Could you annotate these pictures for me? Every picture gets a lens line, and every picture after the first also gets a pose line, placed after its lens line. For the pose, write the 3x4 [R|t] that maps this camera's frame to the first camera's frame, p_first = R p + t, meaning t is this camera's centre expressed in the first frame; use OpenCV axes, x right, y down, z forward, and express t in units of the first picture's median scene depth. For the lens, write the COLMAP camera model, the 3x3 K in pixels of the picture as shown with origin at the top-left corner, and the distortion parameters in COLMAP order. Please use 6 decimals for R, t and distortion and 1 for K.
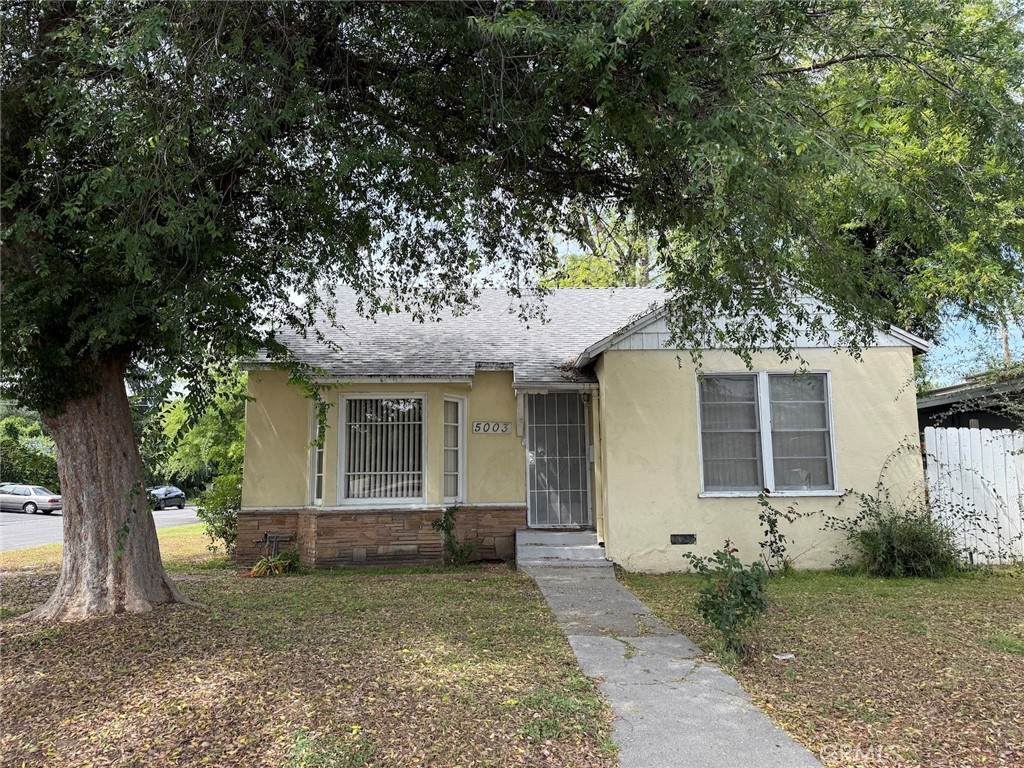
lens RADIAL K [[711.9, 0, 505.9], [0, 711.9, 387.7], [0, 0, 1]] dist [0.116550, -0.175186]
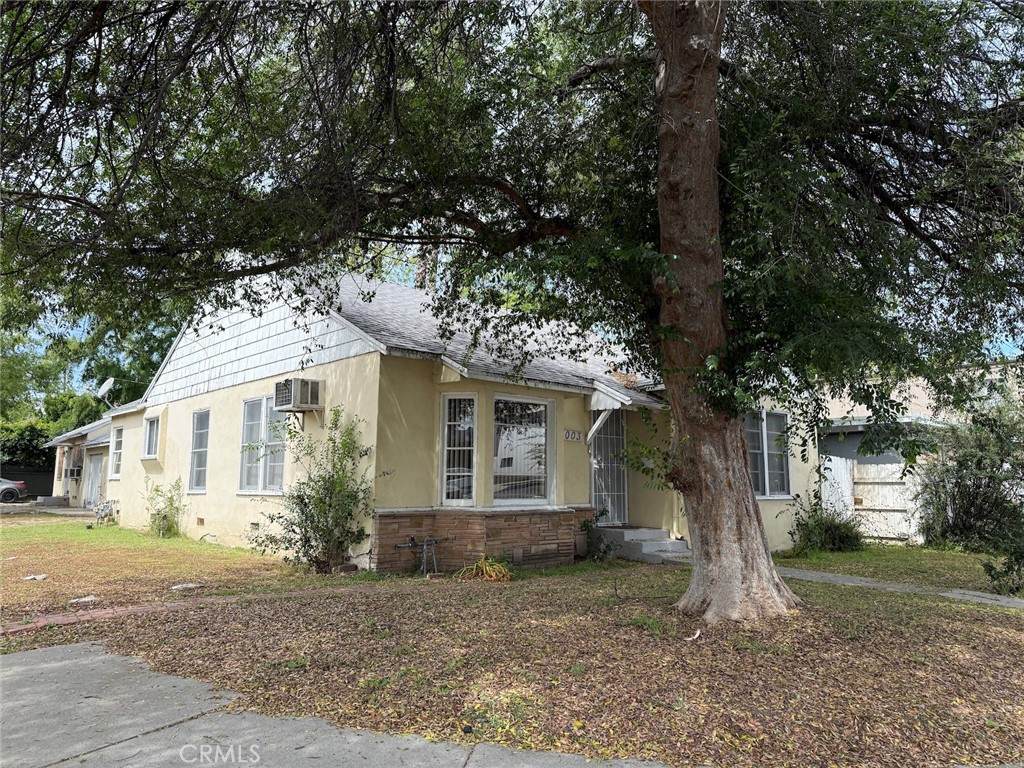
lens RADIAL K [[711.9, 0, 505.9], [0, 711.9, 387.7], [0, 0, 1]] dist [0.116550, -0.175186]
pose [[0.803688, 0.094267, 0.587537, -0.794477], [-0.089511, 0.995289, -0.037247, 0.035375], [-0.588280, -0.022656, 0.808340, 0.192091]]
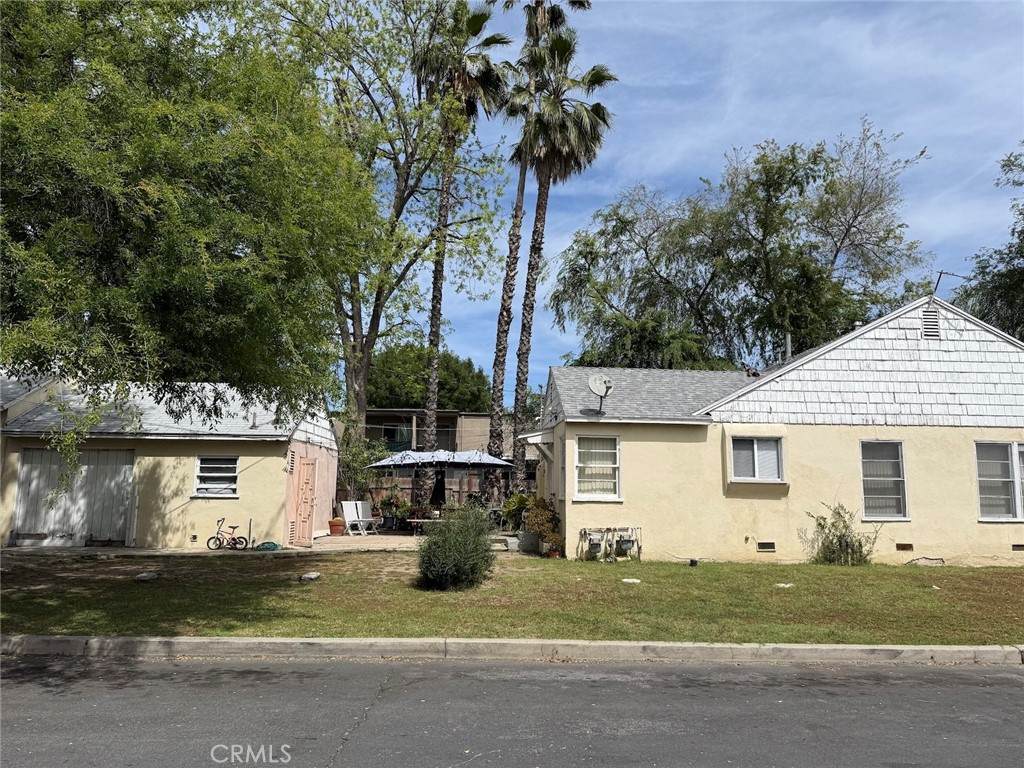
lens RADIAL K [[711.9, 0, 505.9], [0, 711.9, 387.7], [0, 0, 1]] dist [0.116550, -0.175186]
pose [[0.040140, 0.176336, 0.983511, -1.761327], [-0.140341, 0.975542, -0.169180, 0.285424], [-0.989289, -0.131236, 0.063905, 2.028522]]
